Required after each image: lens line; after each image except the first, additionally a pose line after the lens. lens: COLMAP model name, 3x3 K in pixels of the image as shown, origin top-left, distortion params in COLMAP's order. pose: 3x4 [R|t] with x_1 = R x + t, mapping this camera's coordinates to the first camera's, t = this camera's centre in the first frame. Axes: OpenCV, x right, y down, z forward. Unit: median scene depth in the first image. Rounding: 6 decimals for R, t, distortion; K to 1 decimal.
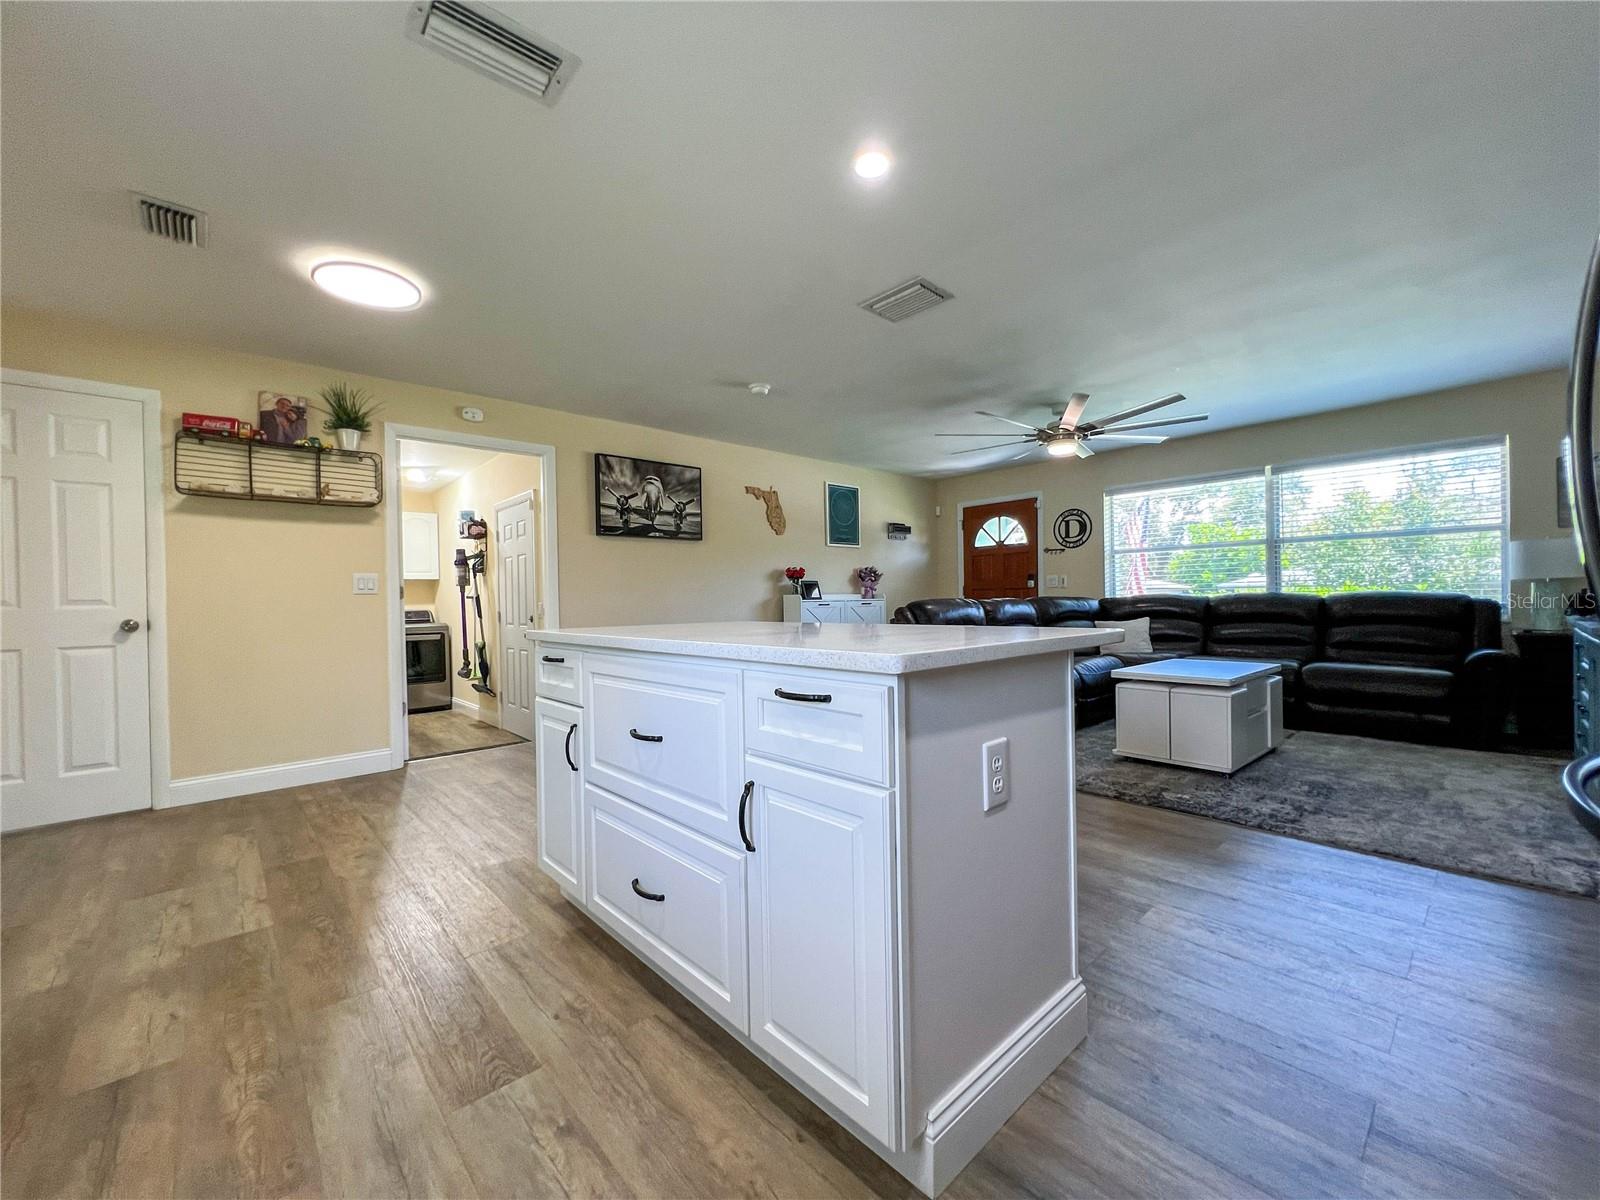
lens RADIAL K [[642.7, 0, 804.4], [0, 642.7, 604.4], [0, 0, 1]] dist [-0.001643, -0.000130]
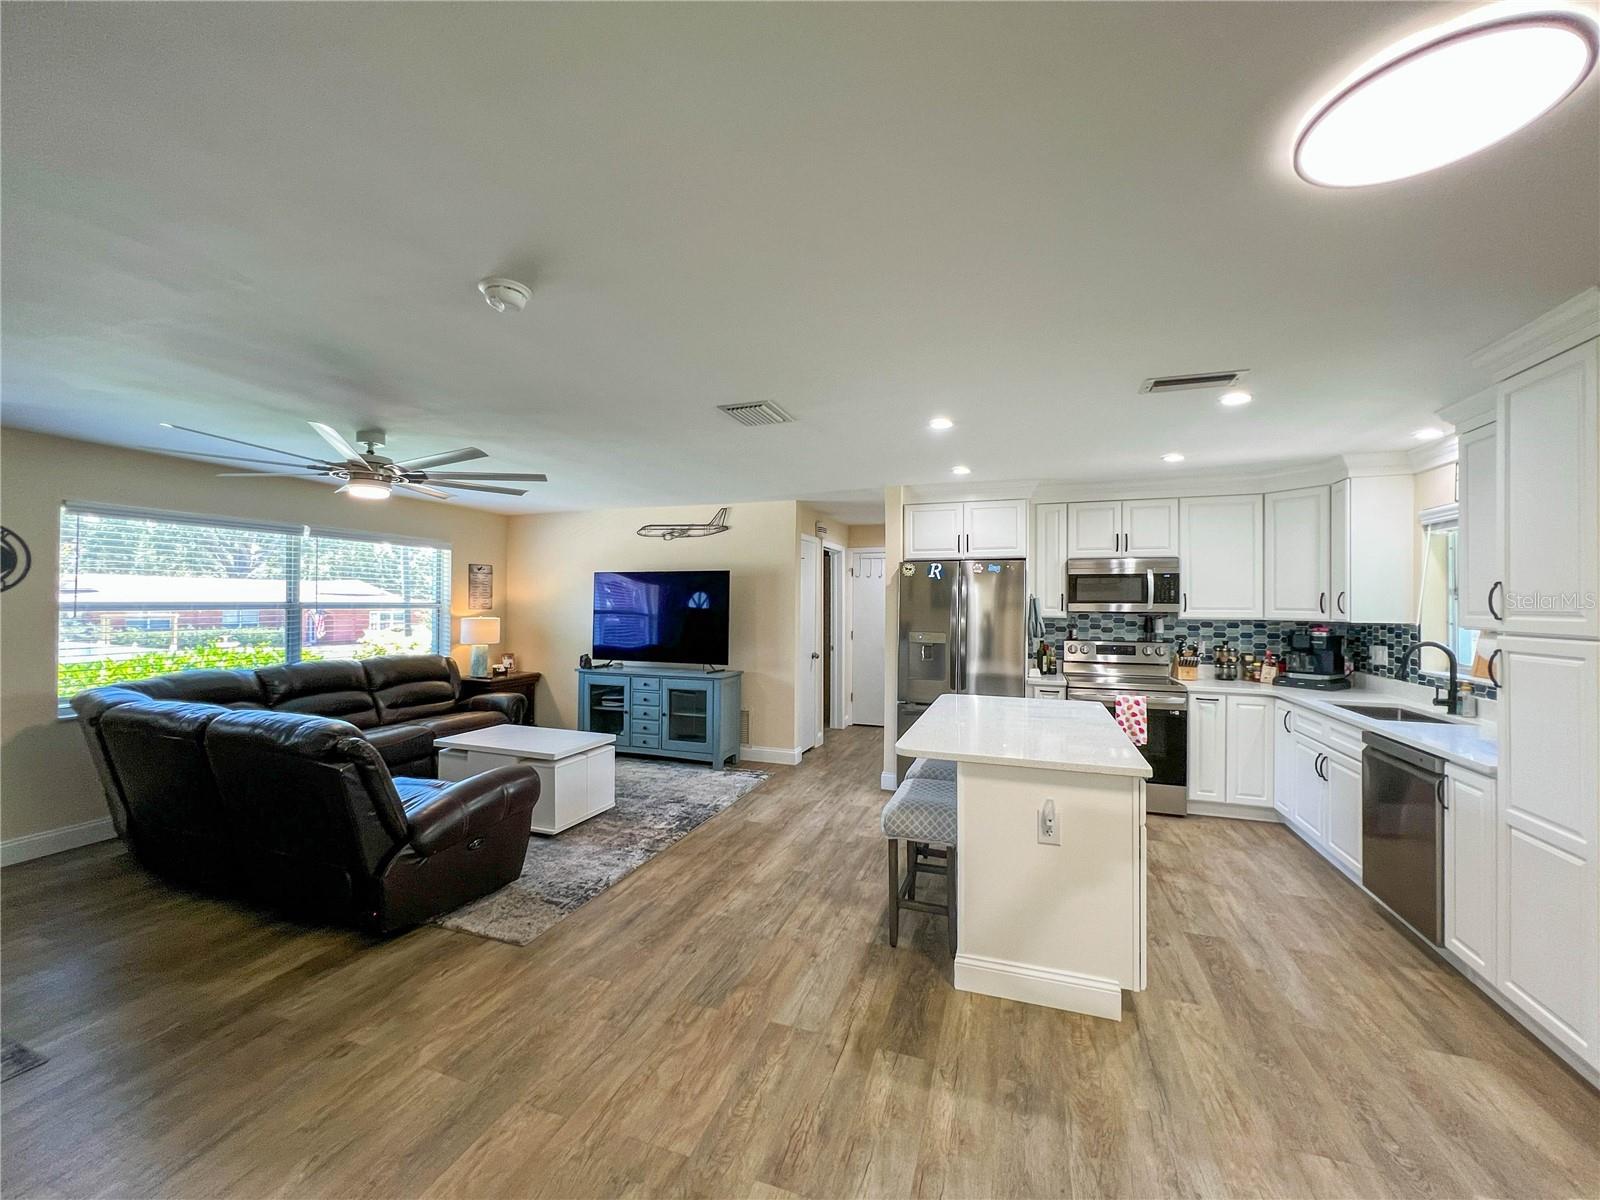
lens RADIAL K [[641.4, 0, 796.8], [0, 641.4, 597.1], [0, 0, 1]] dist [-0.003688, 0.000892]
pose [[-0.470756, 0.021288, 0.882007, -0.448287], [0.006139, 0.999764, -0.020854, -0.089909], [-0.882242, -0.004402, -0.470775, 0.826968]]
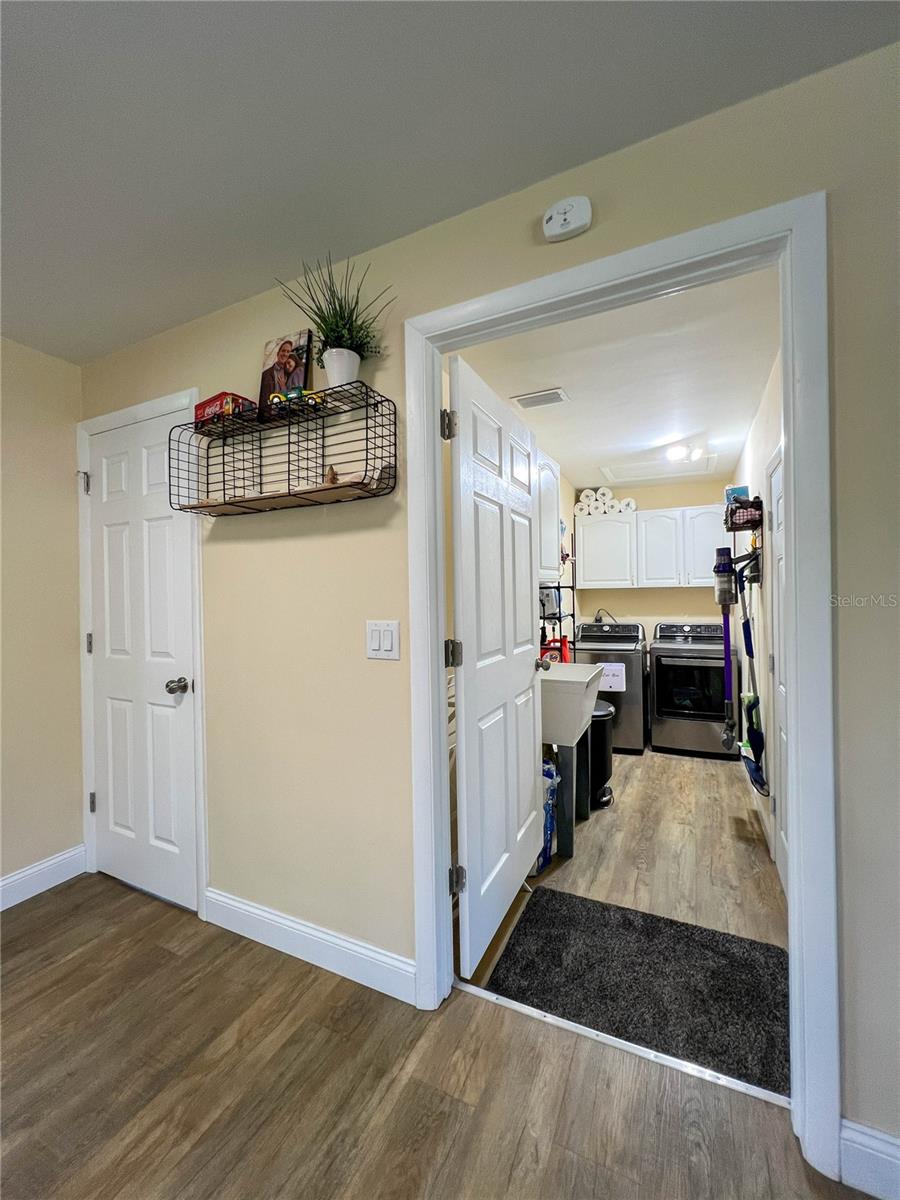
lens RADIAL K [[482.0, 0, 453.9], [0, 482.0, 598.6], [0, 0, 1]] dist [-0.001643, -0.000130]
pose [[0.369701, 0.019145, -0.928954, -0.214178], [0.004263, 0.999742, 0.022301, -0.055711], [0.929141, -0.012205, 0.369524, 0.675443]]
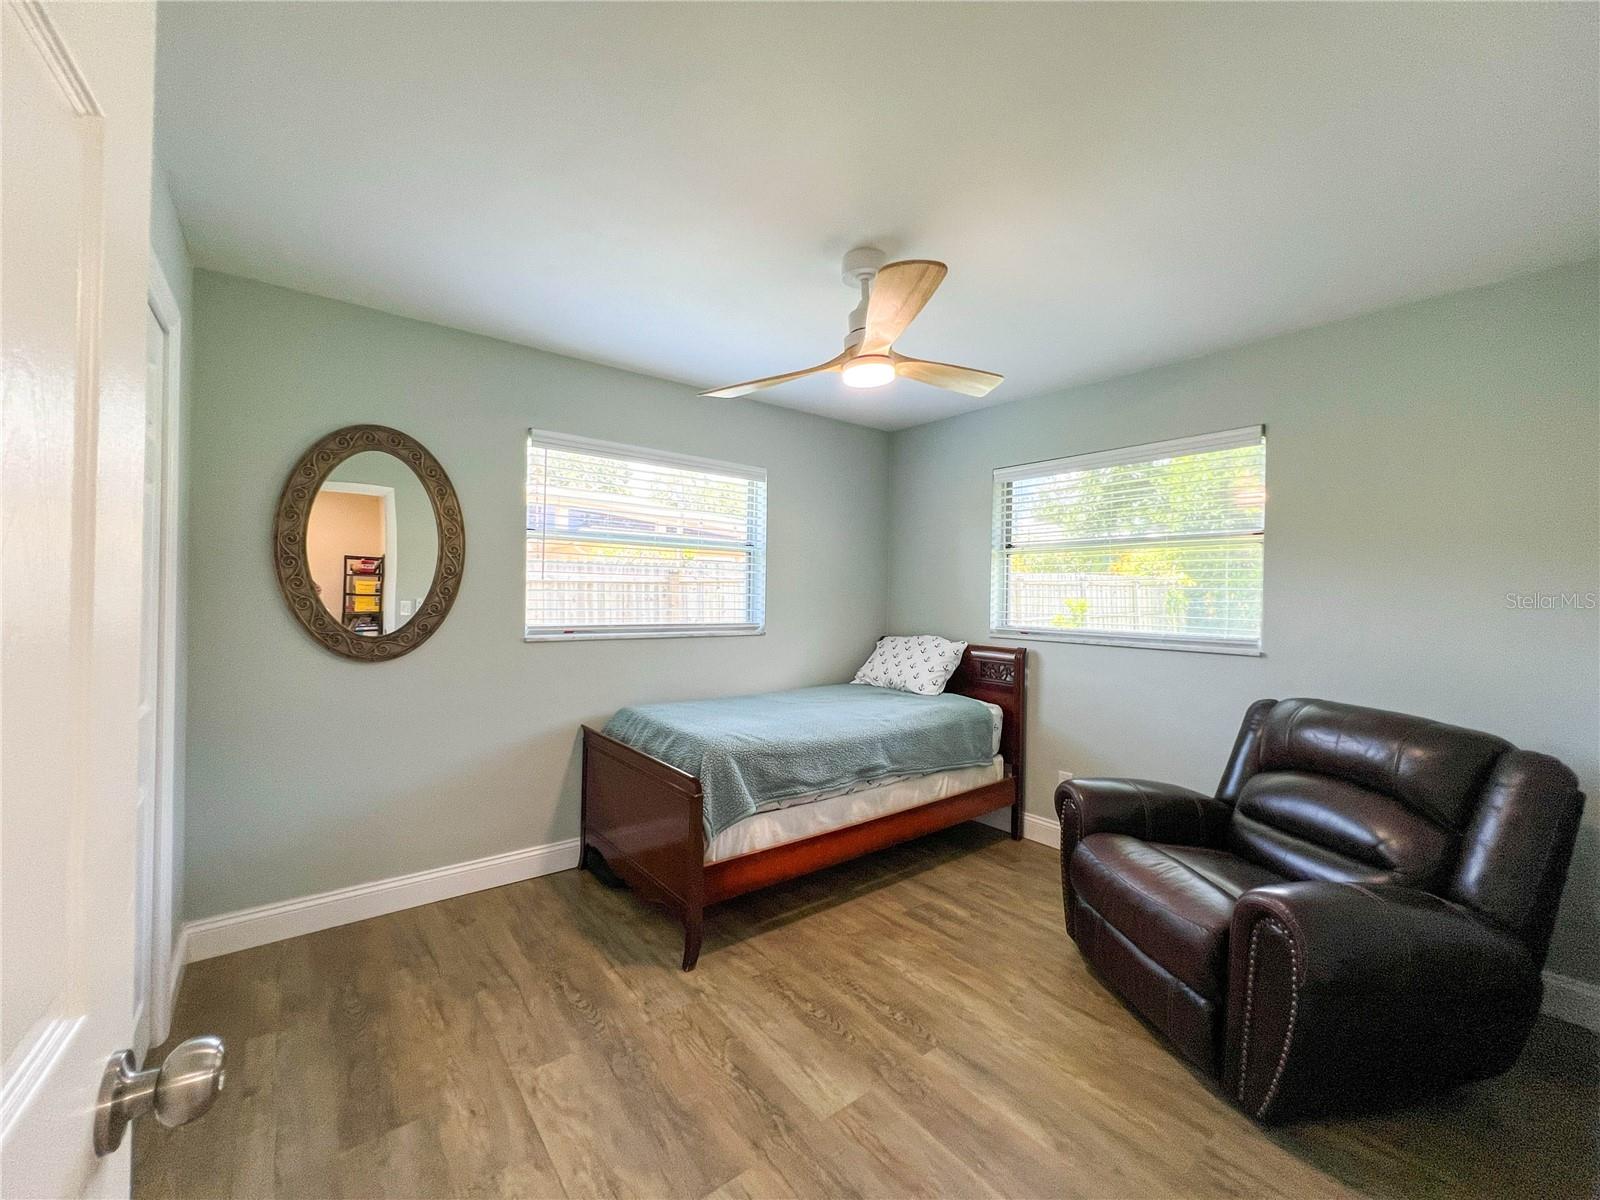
lens RADIAL K [[641.5, 0, 797.4], [0, 641.5, 597.9], [0, 0, 1]] dist [-0.002715, 0.000998]
pose [[-0.997163, 0.000188, 0.075274, -0.619288], [0.000817, 0.999965, 0.008327, -0.031757], [-0.075270, 0.008365, -0.997128, 1.433998]]
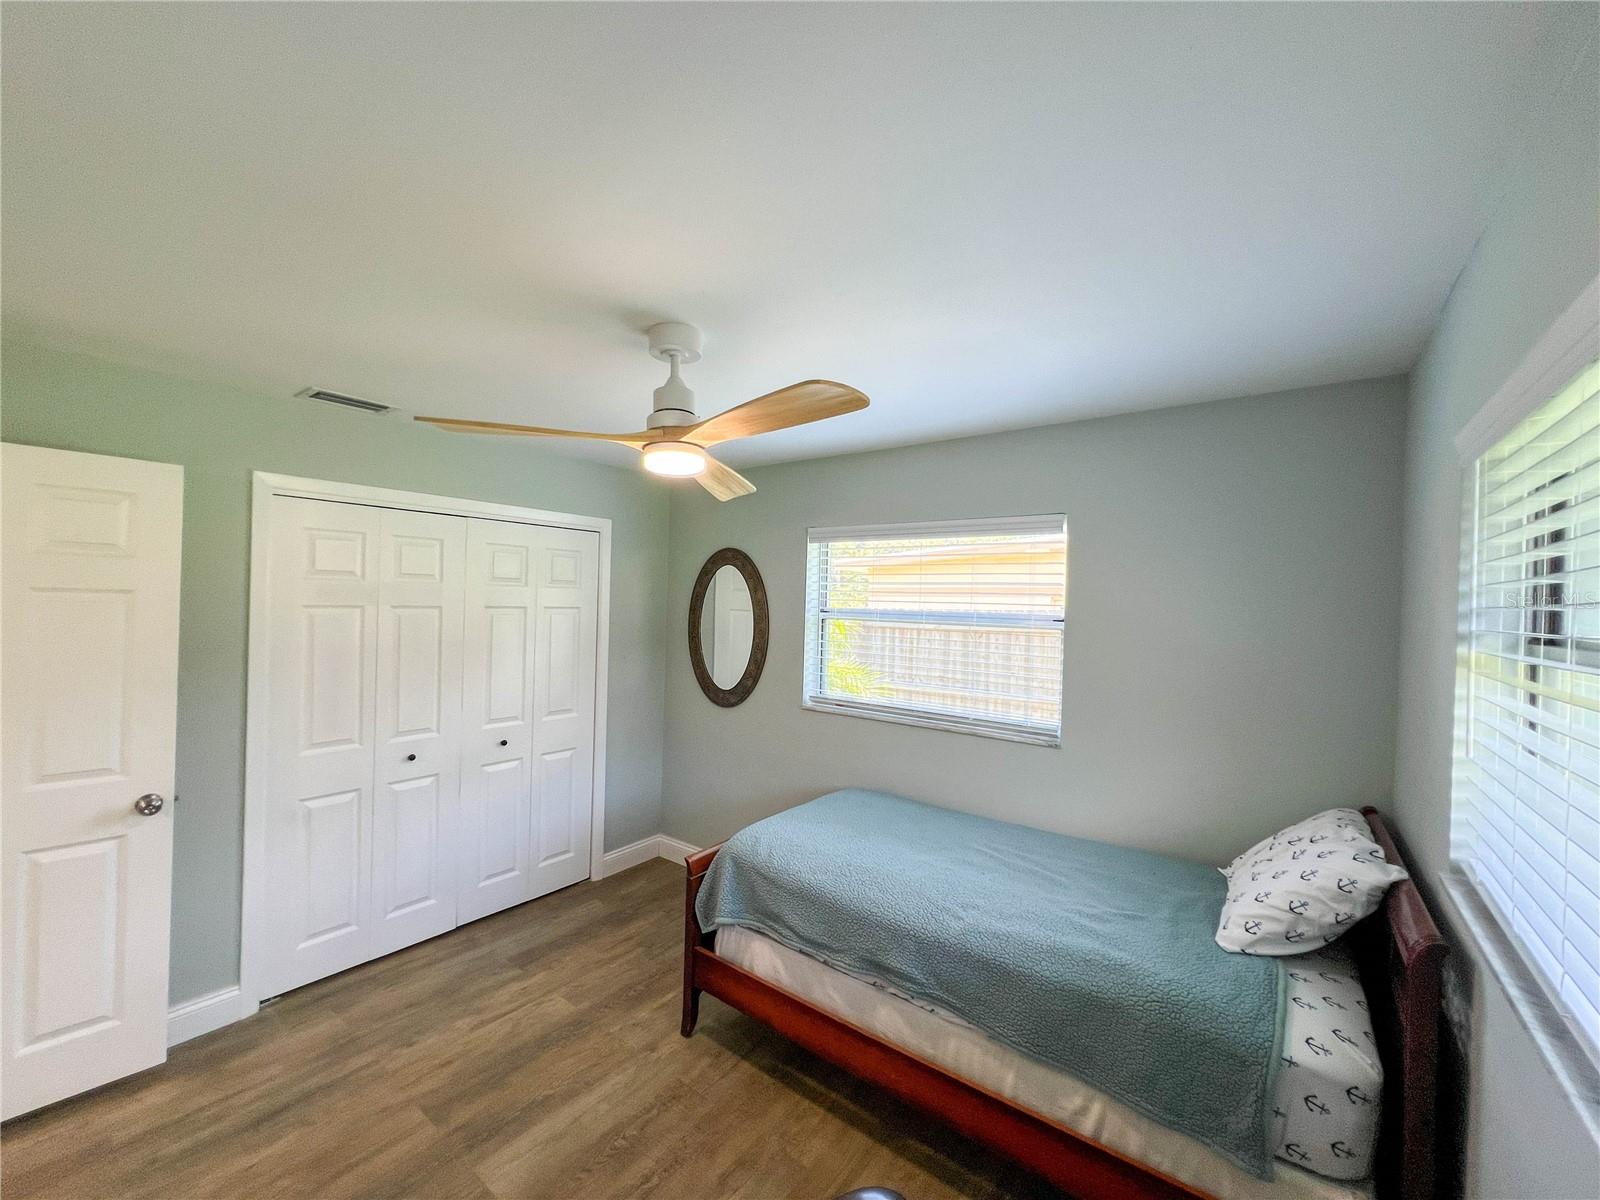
lens RADIAL K [[641.5, 0, 797.4], [0, 641.5, 597.9], [0, 0, 1]] dist [-0.002715, 0.000998]
pose [[-0.178116, 0.017723, 0.983850, -1.004810], [-0.017803, 0.999616, -0.021230, -0.090523], [-0.983849, -0.021297, -0.177732, 1.009987]]
